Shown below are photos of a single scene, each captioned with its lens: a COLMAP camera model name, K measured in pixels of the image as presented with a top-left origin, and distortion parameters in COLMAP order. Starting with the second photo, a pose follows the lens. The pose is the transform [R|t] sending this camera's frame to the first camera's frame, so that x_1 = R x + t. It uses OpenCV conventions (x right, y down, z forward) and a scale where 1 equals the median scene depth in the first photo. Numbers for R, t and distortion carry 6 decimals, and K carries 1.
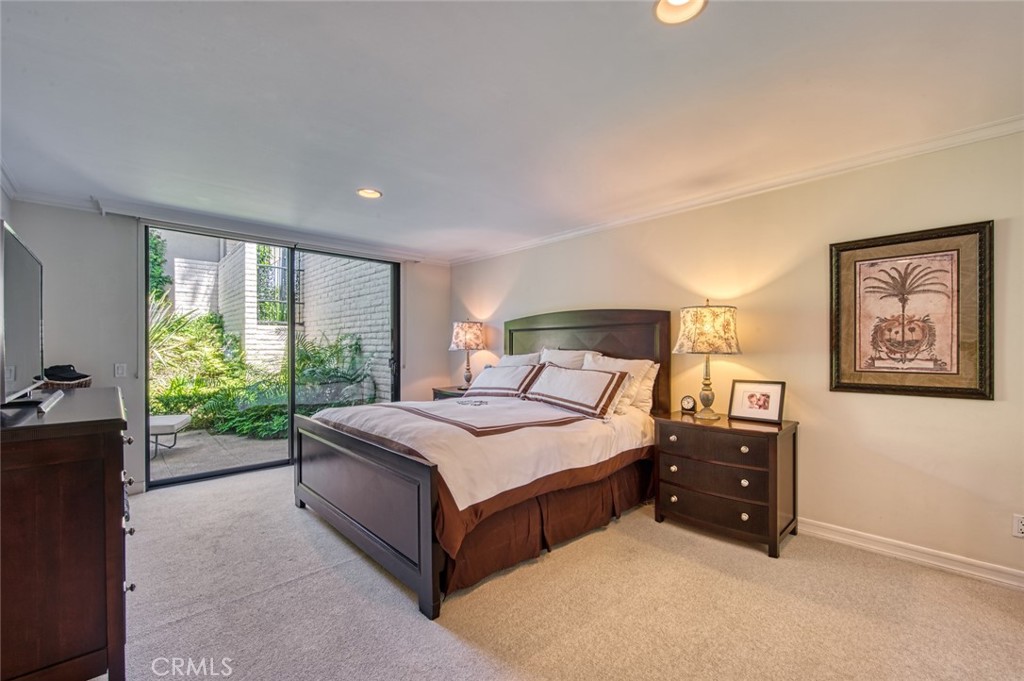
lens RADIAL K [[423.7, 0, 507.2], [0, 423.7, 344.2], [0, 0, 1]] dist [0.001542, -0.001001]
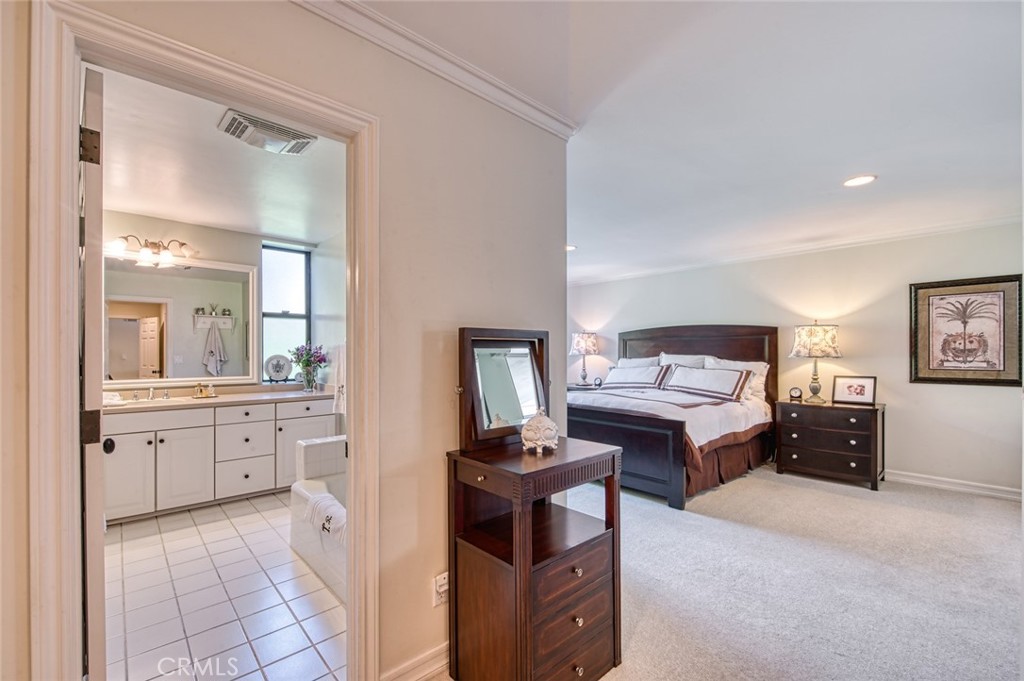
lens RADIAL K [[423.7, 0, 474.1], [0, 423.7, 347.0], [0, 0, 1]] dist [0.001542, -0.001001]
pose [[0.998251, -0.000174, -0.059113, -0.647678], [-0.000093, 0.999990, -0.004507, -0.007776], [0.059113, 0.004505, 0.998241, -0.550334]]
